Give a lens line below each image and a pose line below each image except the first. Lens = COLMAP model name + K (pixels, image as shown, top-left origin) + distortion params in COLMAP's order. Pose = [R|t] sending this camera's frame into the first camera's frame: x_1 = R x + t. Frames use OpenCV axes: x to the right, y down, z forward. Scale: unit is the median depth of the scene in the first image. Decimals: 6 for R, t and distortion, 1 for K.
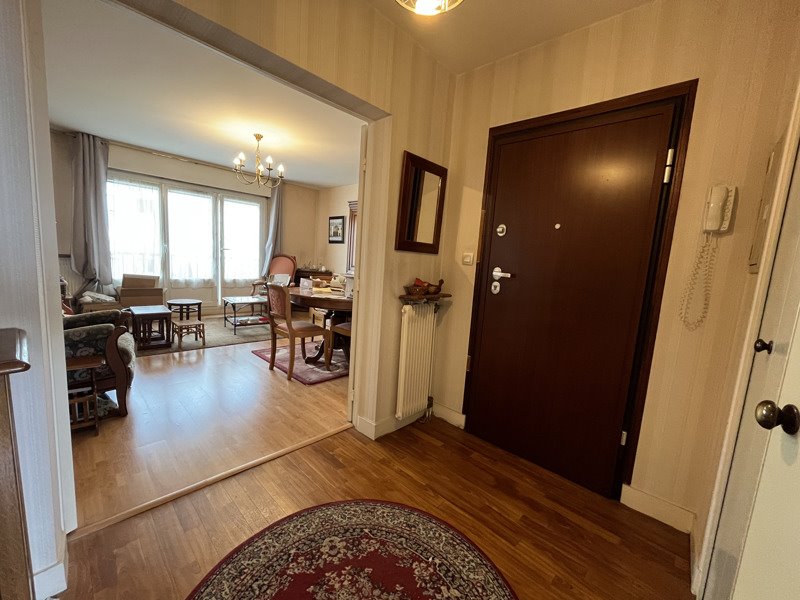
lens RADIAL K [[325.4, 0, 400.3], [0, 325.4, 299.5], [0, 0, 1]] dist [0.000088, 0.000170]
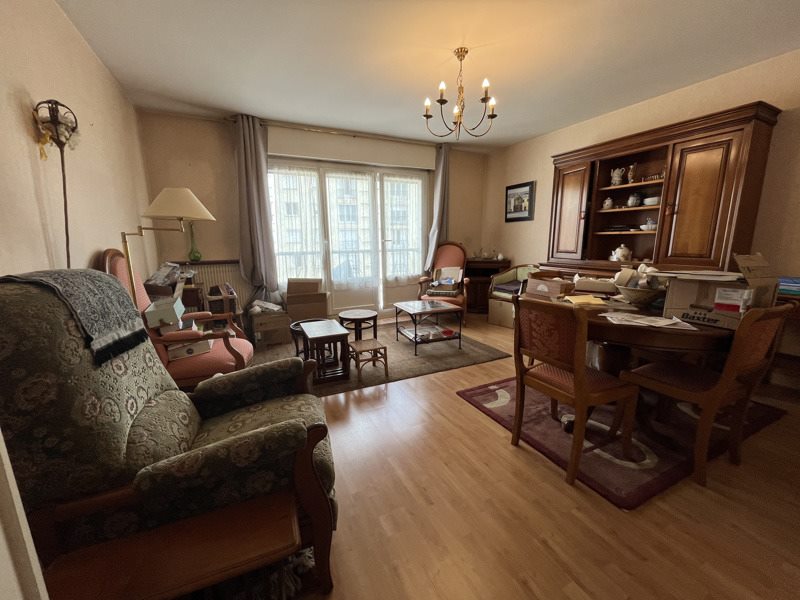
lens RADIAL K [[325.4, 0, 400.3], [0, 325.4, 299.5], [0, 0, 1]] dist [0.000088, 0.000170]
pose [[0.938913, -0.014377, -0.343854, -0.264167], [0.032023, 0.998442, 0.045694, -0.050644], [0.342661, -0.053914, 0.937911, 0.277566]]
